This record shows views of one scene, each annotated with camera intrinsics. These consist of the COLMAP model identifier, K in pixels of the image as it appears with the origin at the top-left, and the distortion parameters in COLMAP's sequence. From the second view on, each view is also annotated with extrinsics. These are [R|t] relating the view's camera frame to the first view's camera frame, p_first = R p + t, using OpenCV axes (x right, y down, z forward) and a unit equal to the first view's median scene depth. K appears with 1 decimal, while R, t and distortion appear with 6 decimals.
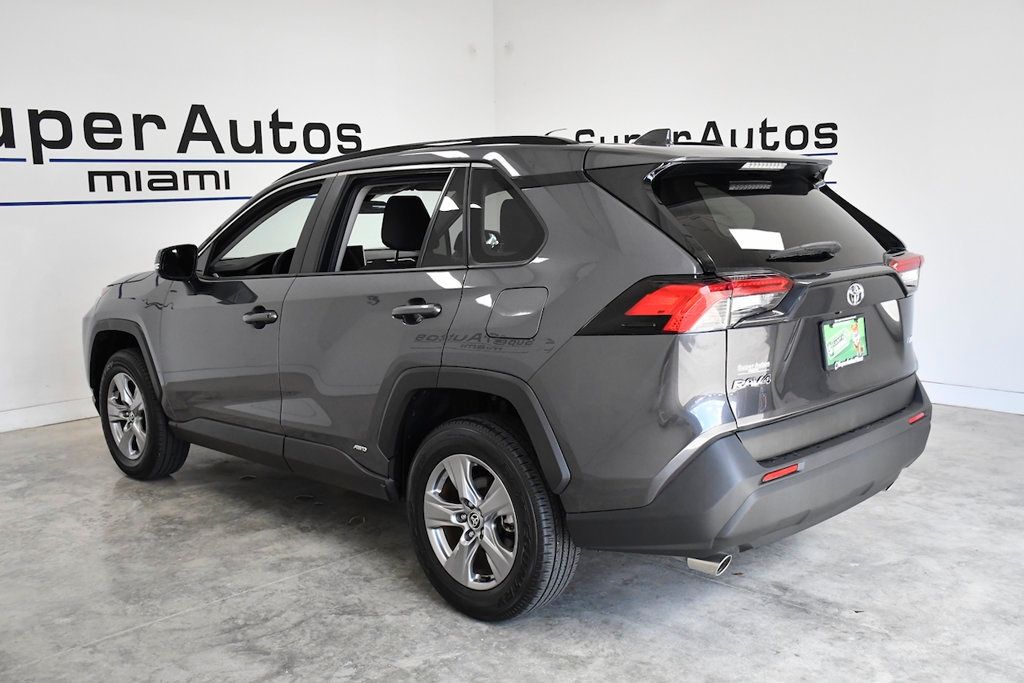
lens RADIAL K [[1022.6, 0, 513.3], [0, 1022.6, 342.0], [0, 0, 1]] dist [0.087438, 0.000000]
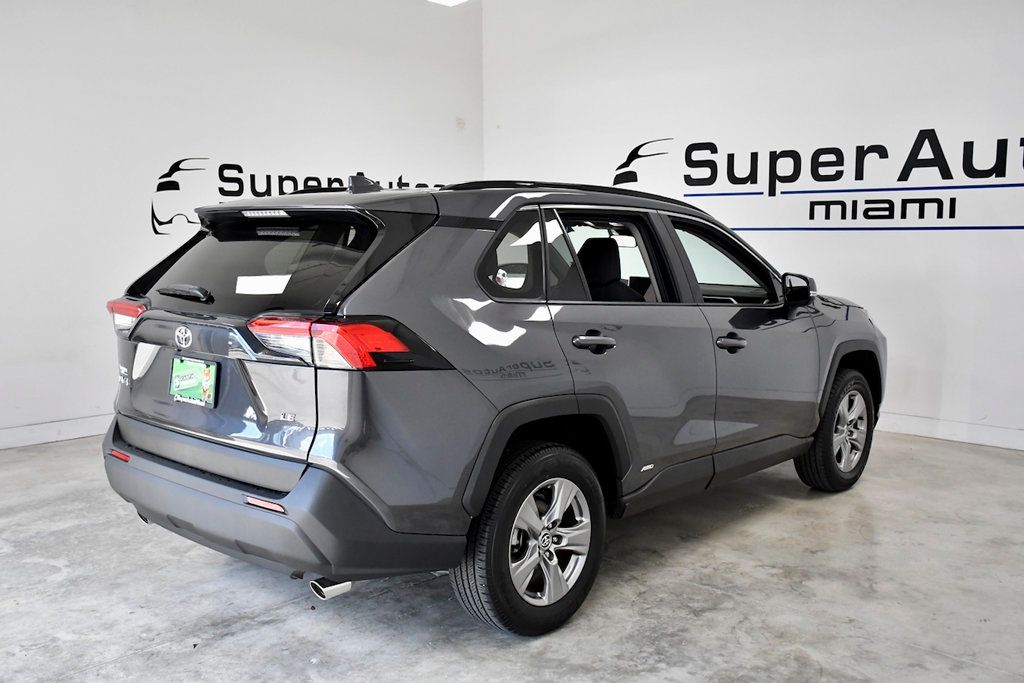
lens RADIAL K [[1022.6, 0, 505.3], [0, 1022.6, 335.1], [0, 0, 1]] dist [0.087438, 0.000000]
pose [[0.004128, 0.135797, -0.990728, 0.696628], [-0.154264, 0.978963, 0.133542, -0.118647], [0.988021, 0.152282, 0.024989, 0.657094]]
